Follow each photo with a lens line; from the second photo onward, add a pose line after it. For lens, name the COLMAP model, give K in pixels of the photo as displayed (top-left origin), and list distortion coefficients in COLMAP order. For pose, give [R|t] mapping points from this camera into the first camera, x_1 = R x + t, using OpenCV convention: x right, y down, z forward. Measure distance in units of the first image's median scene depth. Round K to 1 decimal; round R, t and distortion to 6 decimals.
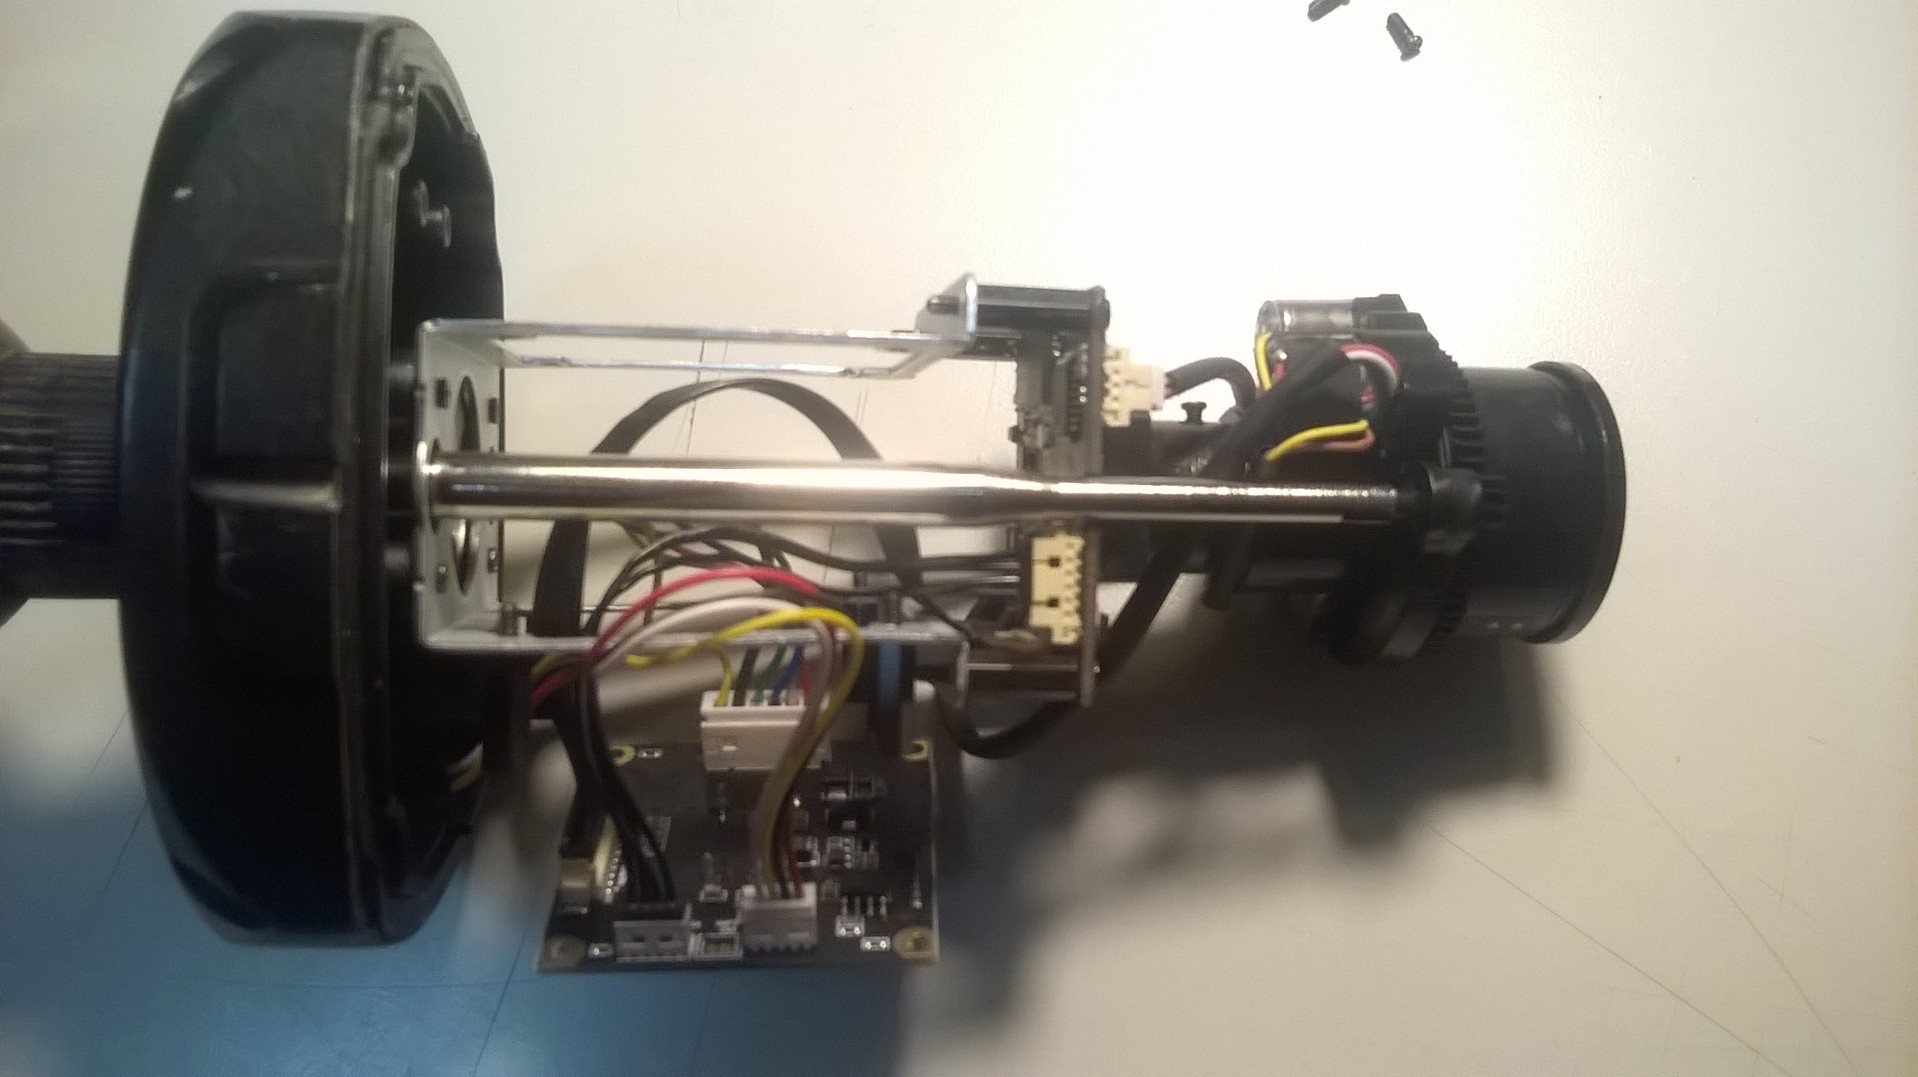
lens RADIAL K [[1478.2, 0, 959.0], [0, 1478.2, 538.5], [0, 0, 1]] dist [0.004330, -0.000108]
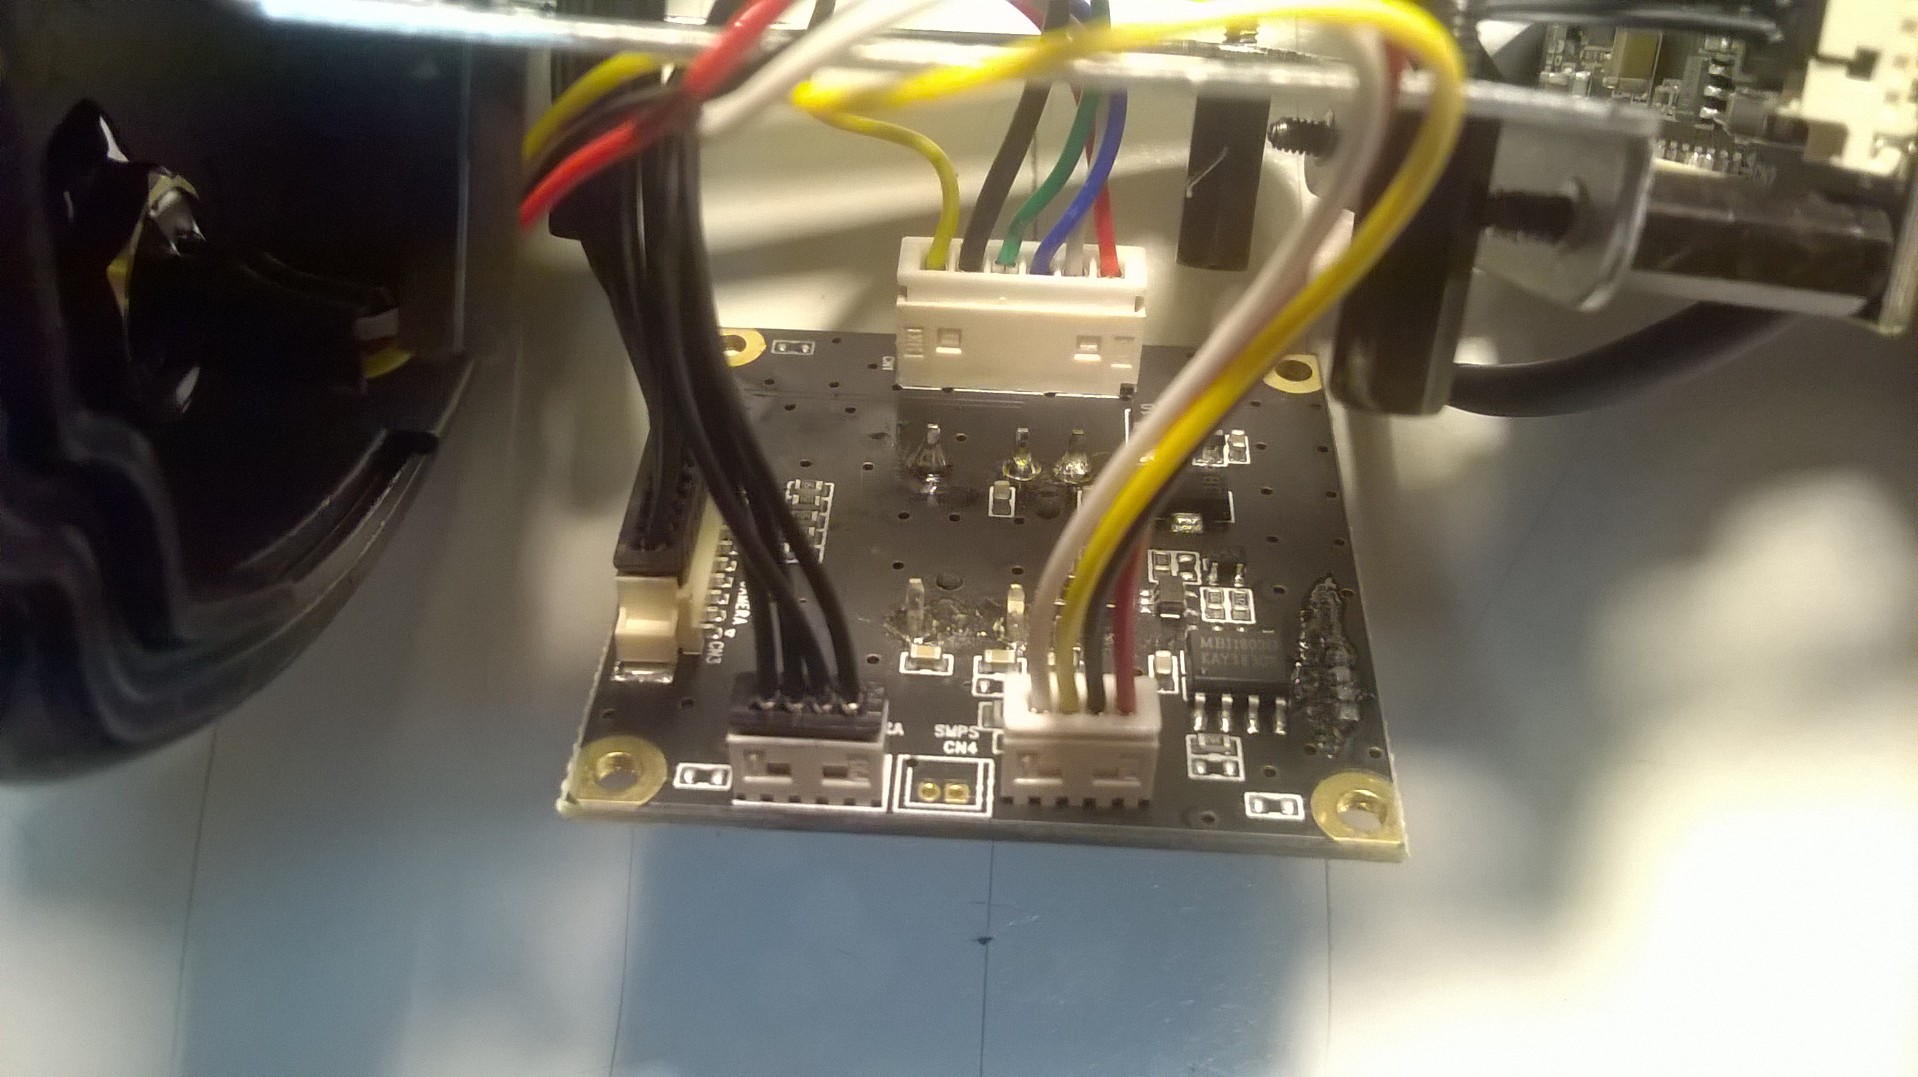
lens RADIAL K [[1478.2, 0, 959.0], [0, 1478.2, 538.5], [0, 0, 1]] dist [0.004330, -0.000108]
pose [[0.995307, 0.077422, -0.058044, -0.131298], [-0.056769, 0.952977, 0.297678, 0.056755], [0.078362, -0.292986, 0.952900, 0.552630]]
